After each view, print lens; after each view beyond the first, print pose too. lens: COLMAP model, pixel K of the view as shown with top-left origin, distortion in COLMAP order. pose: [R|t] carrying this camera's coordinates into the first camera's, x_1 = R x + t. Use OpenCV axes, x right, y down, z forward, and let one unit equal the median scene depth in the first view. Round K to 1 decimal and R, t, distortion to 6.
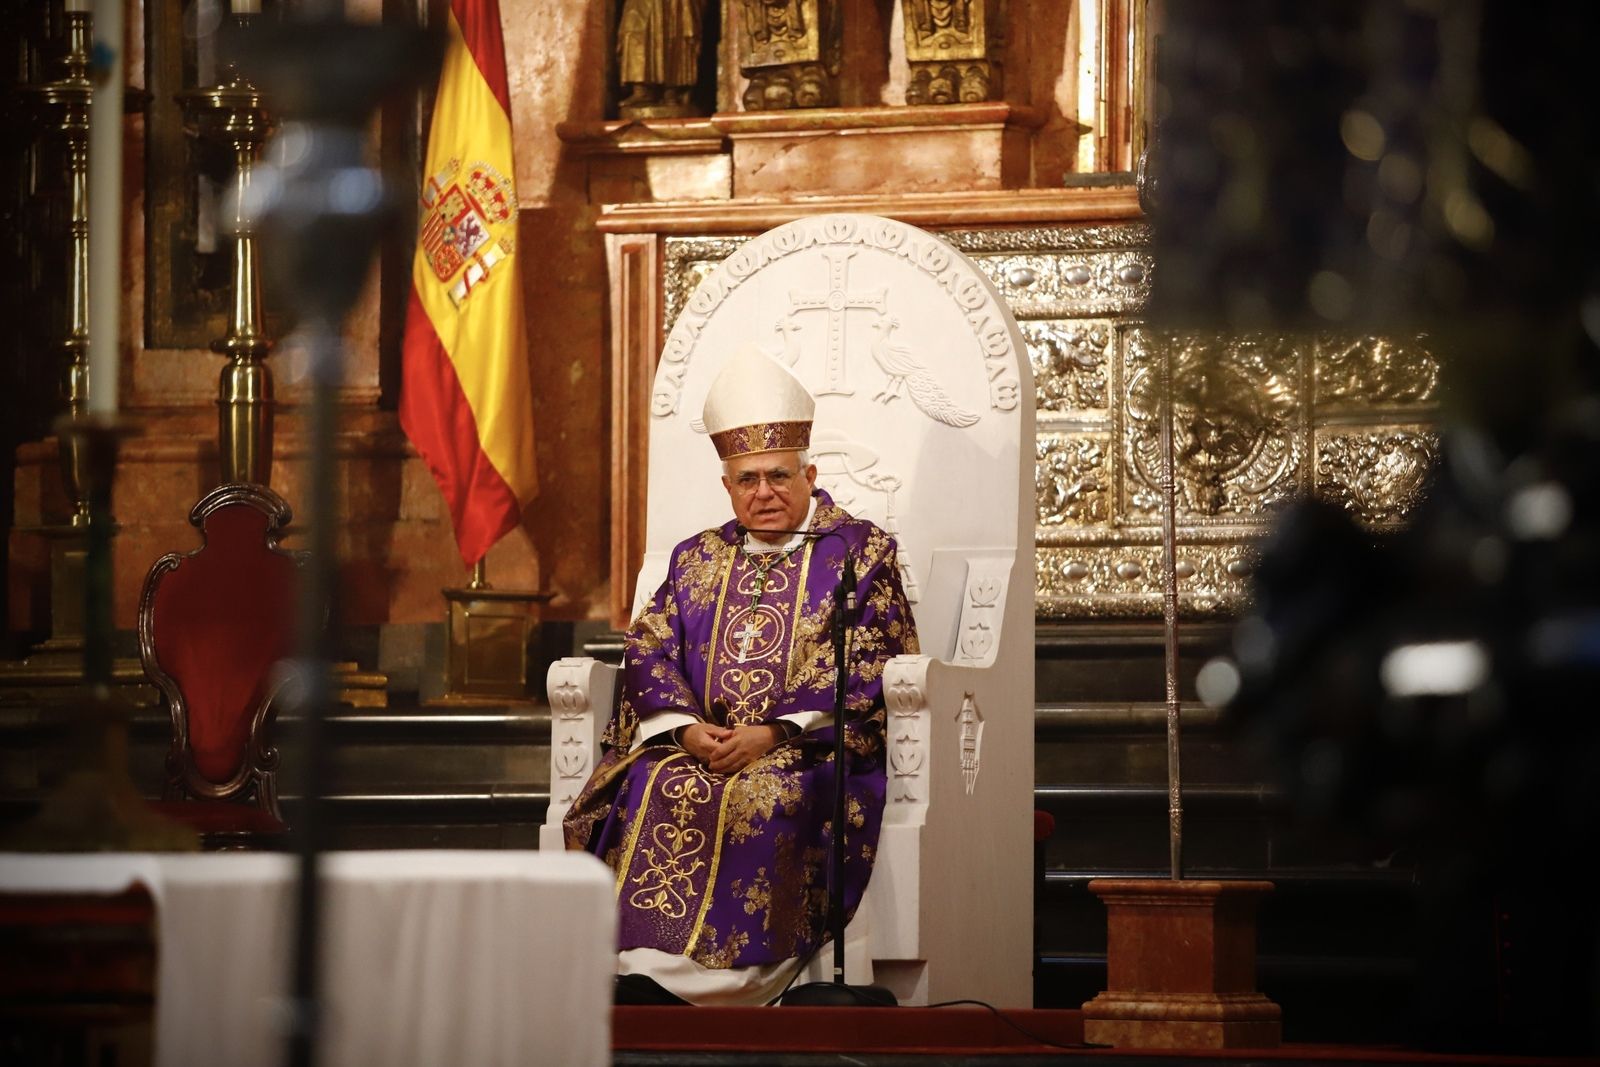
lens RADIAL K [[8583.5, 0, 800.0], [0, 8583.5, 533.5], [0, 0, 1]] dist [1.240750, 5.590804]
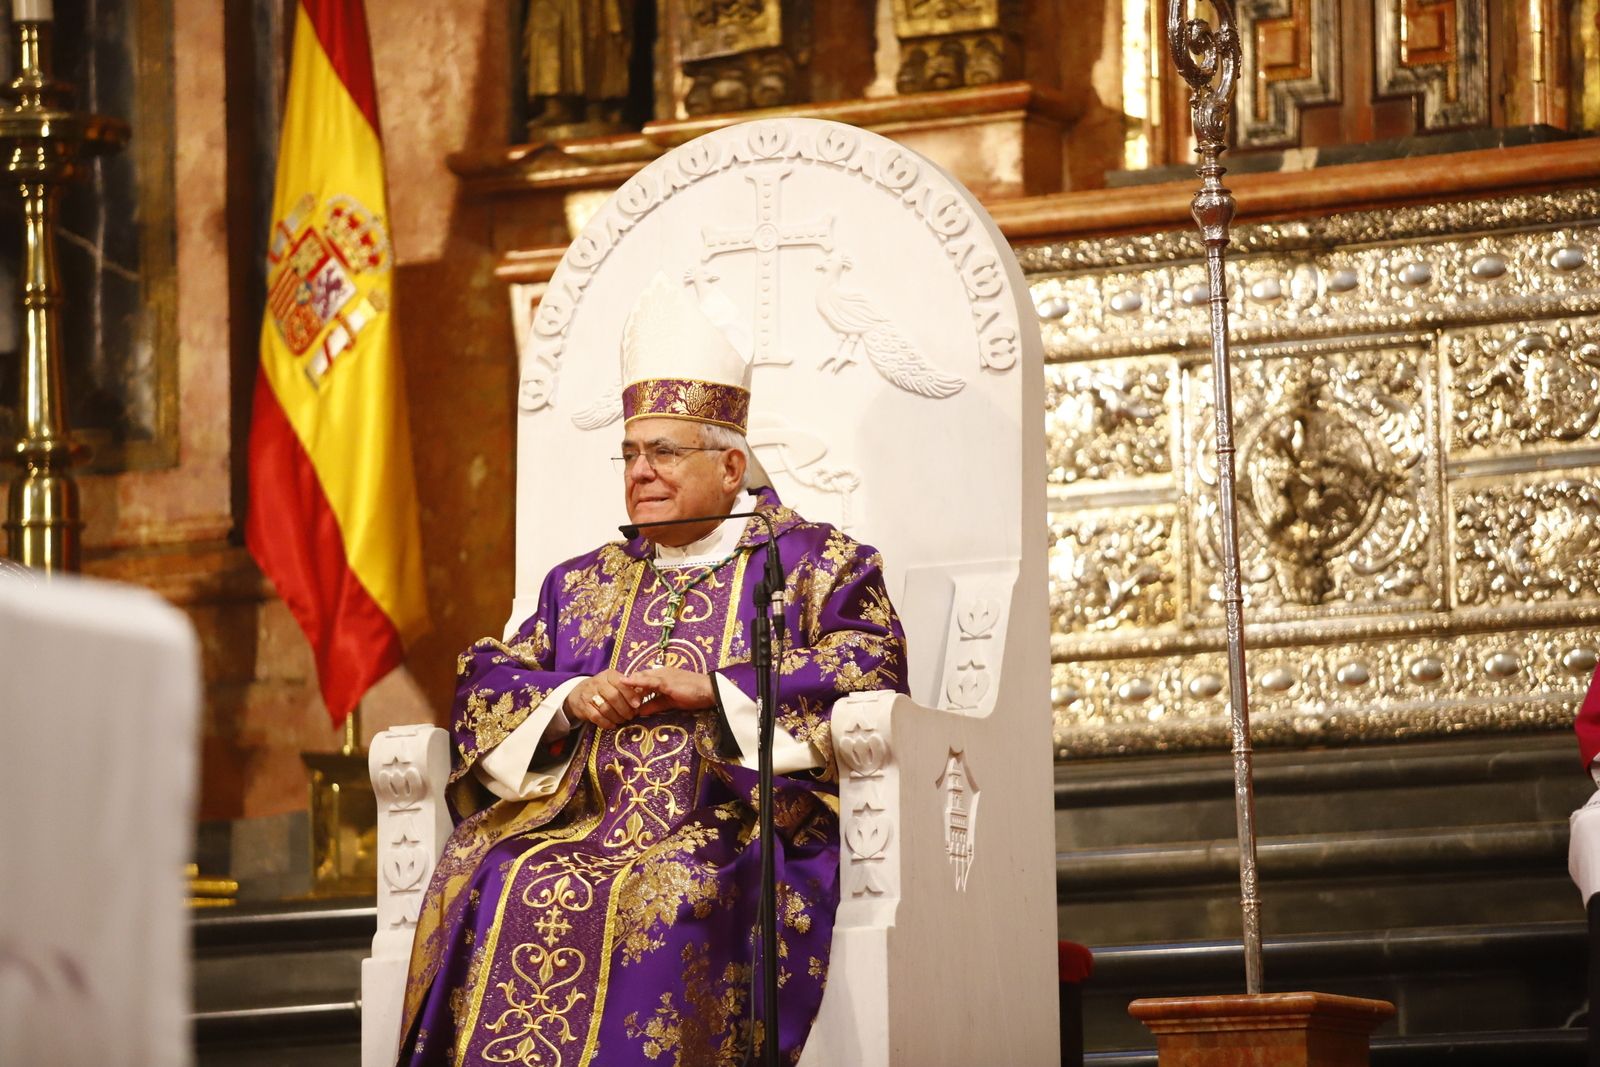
lens RADIAL K [[8583.5, 0, 800.0], [0, 8583.5, 533.5], [0, 0, 1]] dist [1.240750, 5.590804]
pose [[0.999239, -0.030248, -0.024626, 0.021652], [0.028157, 0.996299, -0.081216, 0.050776], [0.026992, 0.080461, 0.996392, 0.250386]]
